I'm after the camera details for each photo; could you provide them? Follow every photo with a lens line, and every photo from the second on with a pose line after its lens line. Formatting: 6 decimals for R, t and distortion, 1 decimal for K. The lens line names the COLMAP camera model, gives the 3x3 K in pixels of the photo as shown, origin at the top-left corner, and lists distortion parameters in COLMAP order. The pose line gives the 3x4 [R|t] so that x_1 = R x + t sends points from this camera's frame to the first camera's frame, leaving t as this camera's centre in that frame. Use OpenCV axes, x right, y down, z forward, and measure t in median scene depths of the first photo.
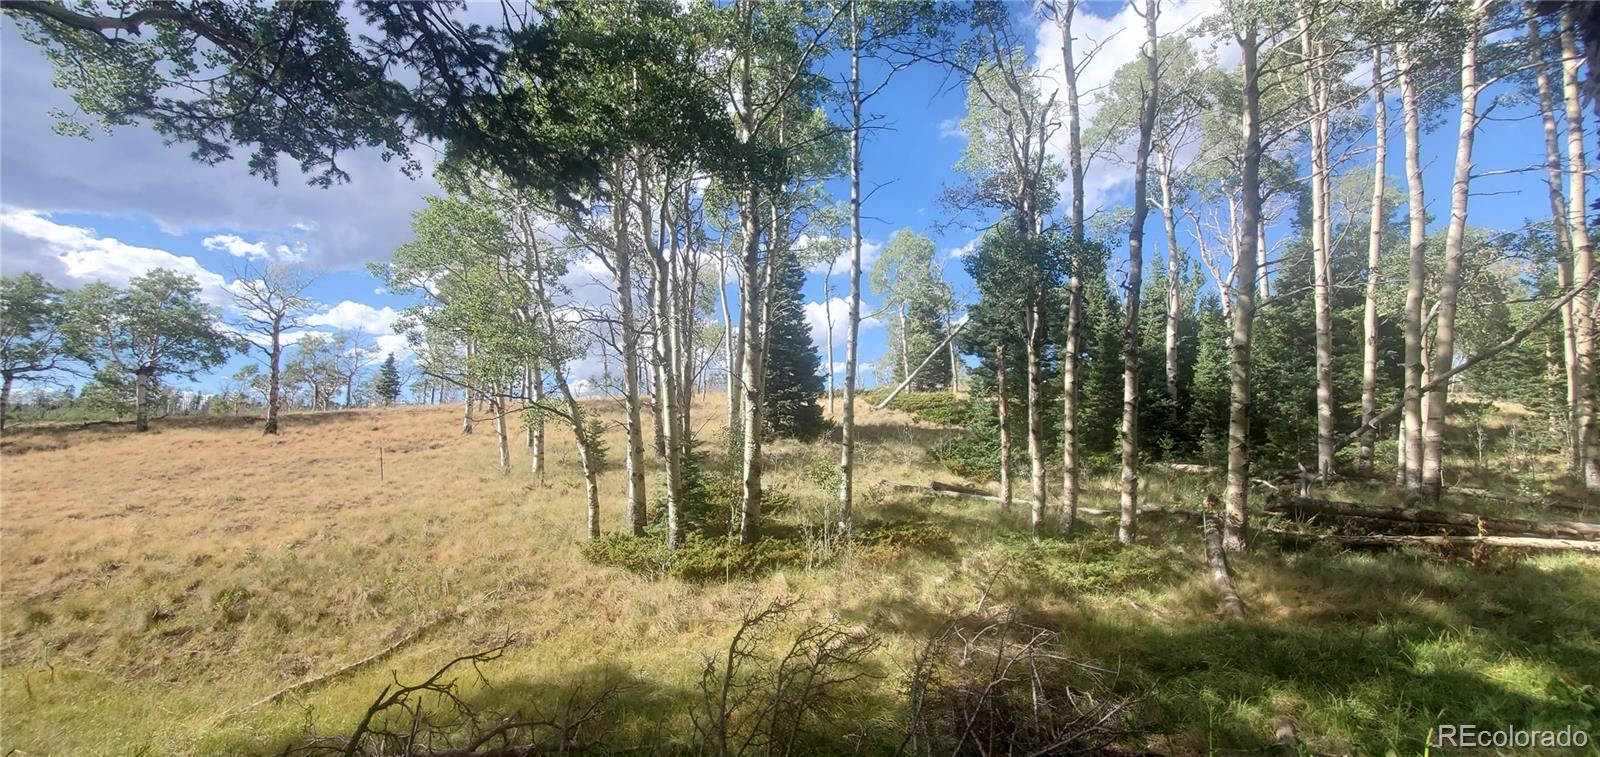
lens RADIAL K [[644.1, 0, 801.8], [0, 644.1, 376.2], [0, 0, 1]] dist [0.004444, 0.000188]
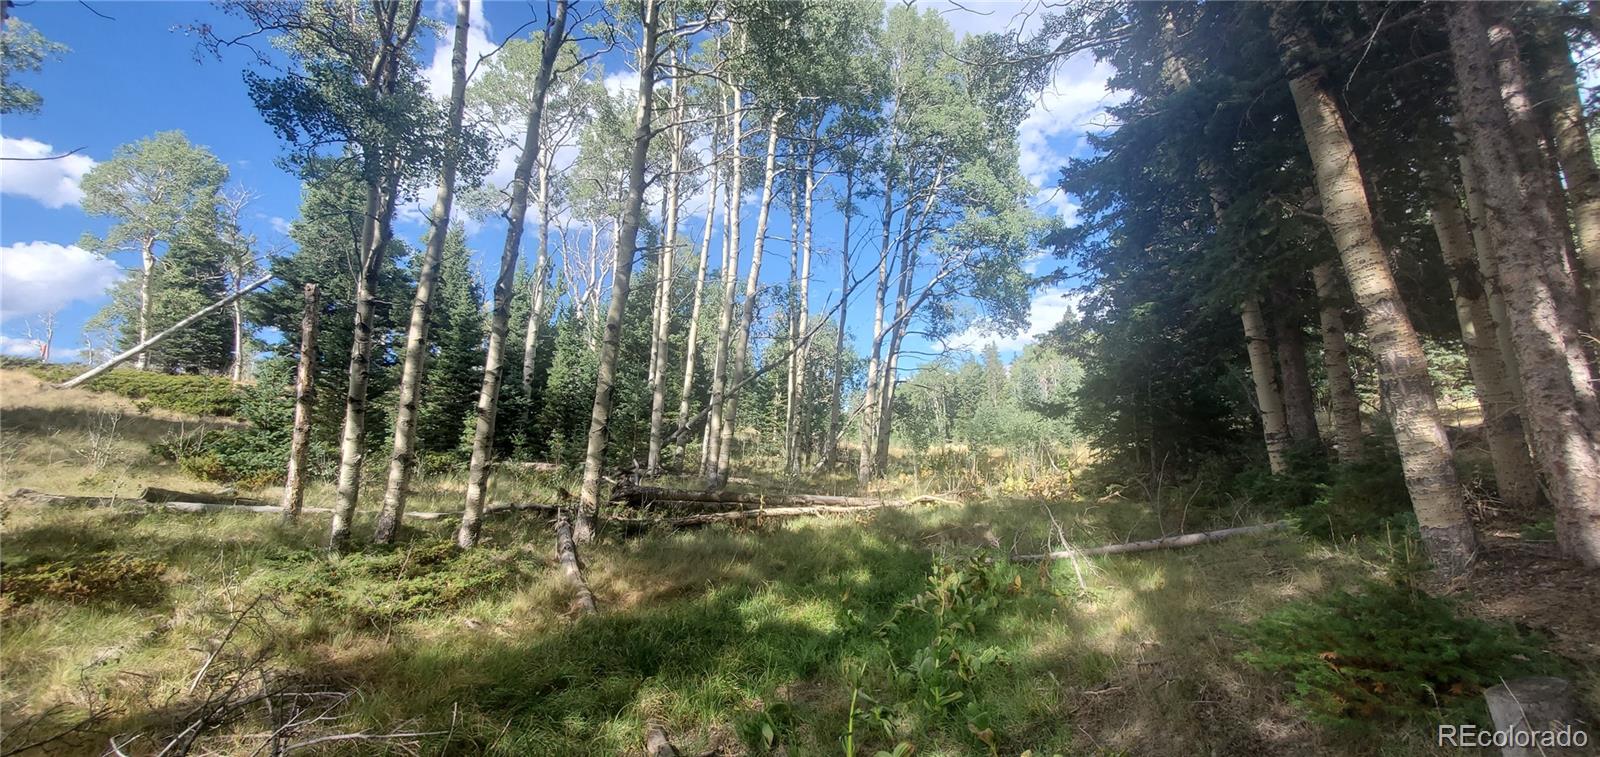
lens RADIAL K [[642.5, 0, 813.7], [0, 642.5, 381.0], [0, 0, 1]] dist [0.003787, 0.000203]
pose [[0.573584, 0.103284, 0.812609, 0.081126], [-0.083546, 0.994222, -0.067396, 0.071628], [-0.814875, -0.029233, 0.578899, 0.194927]]
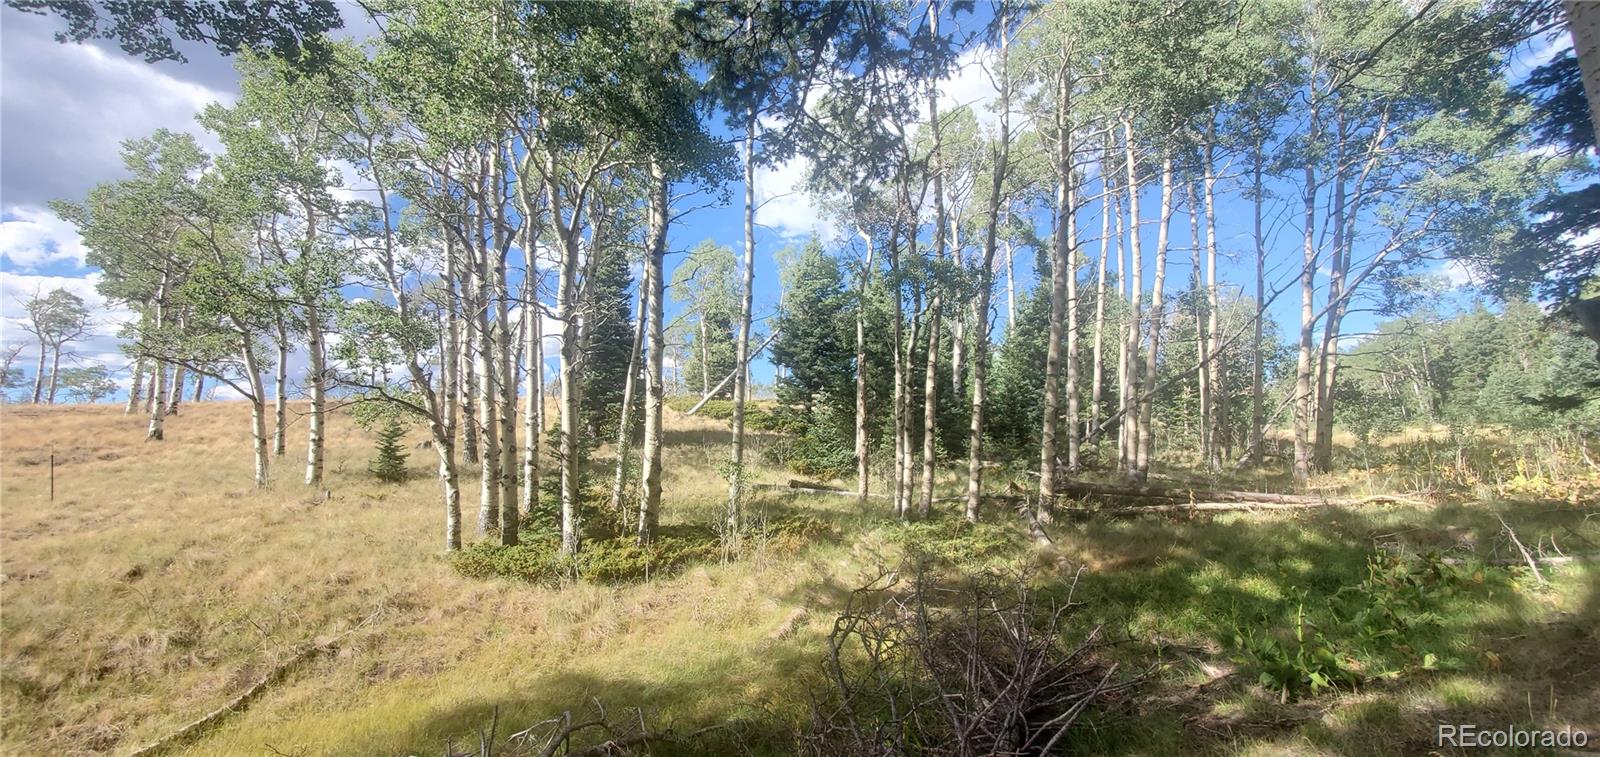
lens RADIAL K [[642.5, 0, 813.7], [0, 642.5, 381.0], [0, 0, 1]] dist [0.003787, 0.000203]
pose [[0.924204, 0.032545, 0.380511, -0.228994], [-0.028504, 0.999462, -0.016252, 0.023505], [-0.380835, 0.004175, 0.924634, 0.008494]]
